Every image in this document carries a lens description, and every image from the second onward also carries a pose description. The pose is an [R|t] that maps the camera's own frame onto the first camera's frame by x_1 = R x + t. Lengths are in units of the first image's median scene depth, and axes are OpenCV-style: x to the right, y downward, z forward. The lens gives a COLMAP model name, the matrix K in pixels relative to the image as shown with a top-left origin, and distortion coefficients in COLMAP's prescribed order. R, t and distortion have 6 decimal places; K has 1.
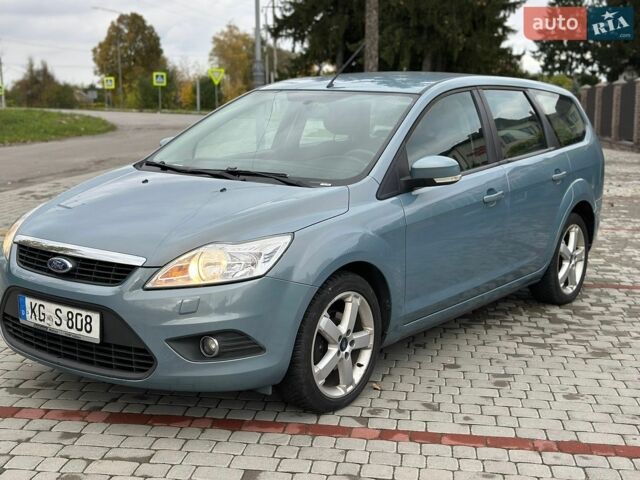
lens RADIAL K [[878.0, 0, 317.7], [0, 878.0, 243.2], [0, 0, 1]] dist [0.127139, 0.000000]
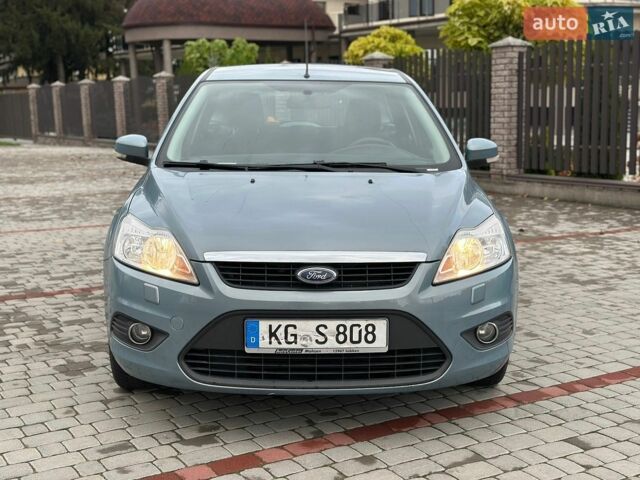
lens RADIAL K [[878.0, 0, 319.6], [0, 878.0, 234.0], [0, 0, 1]] dist [0.127139, 0.000000]
pose [[0.779851, -0.107407, 0.616682, -0.777696], [0.113934, 0.993068, 0.028882, -0.039080], [-0.615509, 0.047737, 0.786683, 0.290133]]
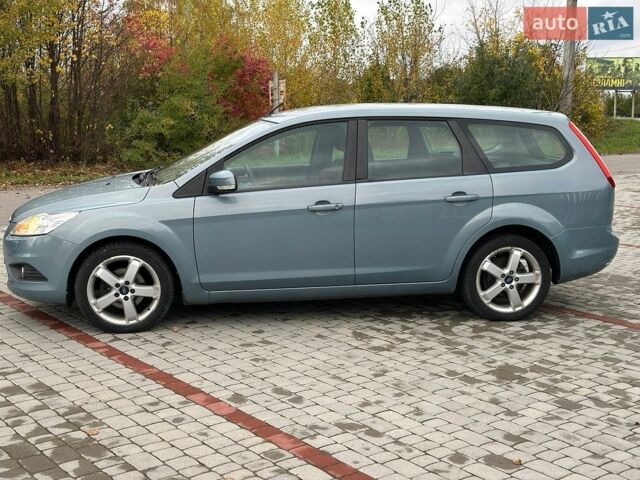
lens RADIAL K [[878.0, 0, 317.4], [0, 878.0, 241.2], [0, 0, 1]] dist [0.127139, 0.000000]
pose [[0.709096, 0.099236, -0.698094, 1.308486], [-0.111430, 0.993377, 0.028025, -0.047169], [0.696252, 0.057916, 0.715457, 0.144949]]
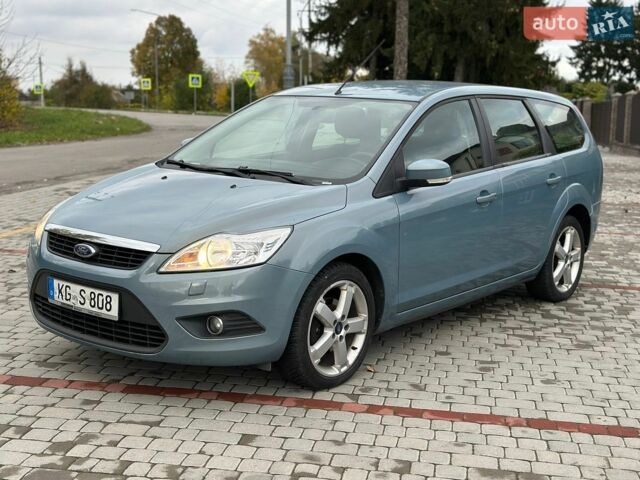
lens RADIAL K [[878.0, 0, 325.0], [0, 878.0, 240.5], [0, 0, 1]] dist [0.127139, 0.000000]
pose [[0.999413, 0.019286, -0.028327, 0.041463], [-0.019474, 0.999790, -0.006354, 0.012510], [0.028198, 0.006902, 0.999579, -0.102807]]
